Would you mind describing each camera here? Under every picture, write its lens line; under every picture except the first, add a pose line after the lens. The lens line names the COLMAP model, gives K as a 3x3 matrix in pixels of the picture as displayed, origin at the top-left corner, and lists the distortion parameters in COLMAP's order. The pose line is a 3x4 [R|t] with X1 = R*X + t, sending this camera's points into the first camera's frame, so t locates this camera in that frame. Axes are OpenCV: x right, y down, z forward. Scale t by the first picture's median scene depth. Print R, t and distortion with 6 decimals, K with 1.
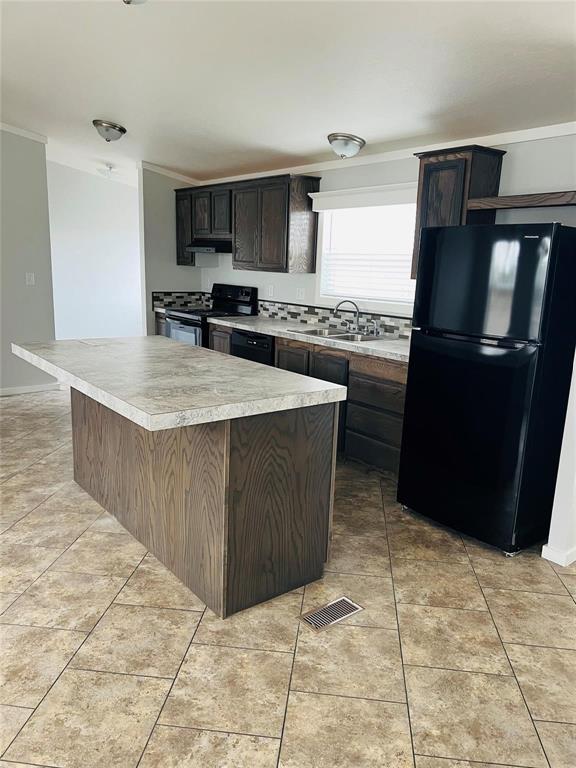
lens RADIAL K [[575.3, 0, 288.0], [0, 575.3, 384.0], [0, 0, 1]] dist [0.061643, -0.001019]
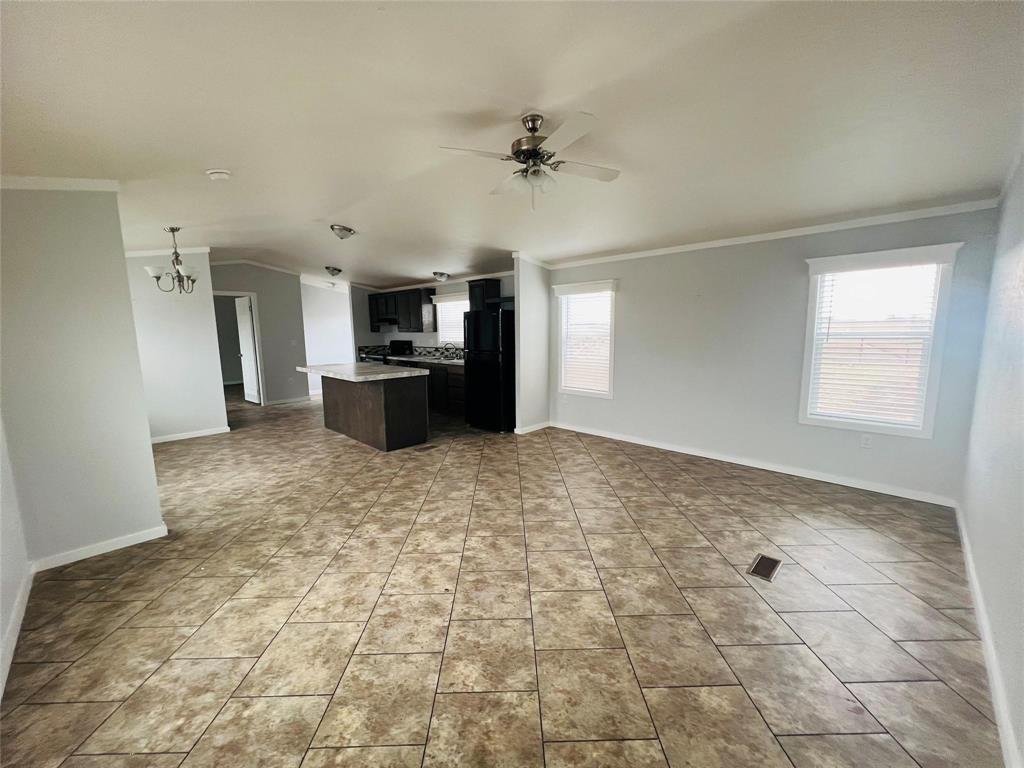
lens RADIAL K [[410.1, 0, 512.0], [0, 410.1, 384.0], [0, 0, 1]] dist [0.028130, -0.000102]
pose [[0.991572, -0.066337, 0.111289, 0.145809], [0.074335, 0.994821, -0.069328, 0.128348], [-0.106114, 0.077016, 0.991367, -0.533468]]
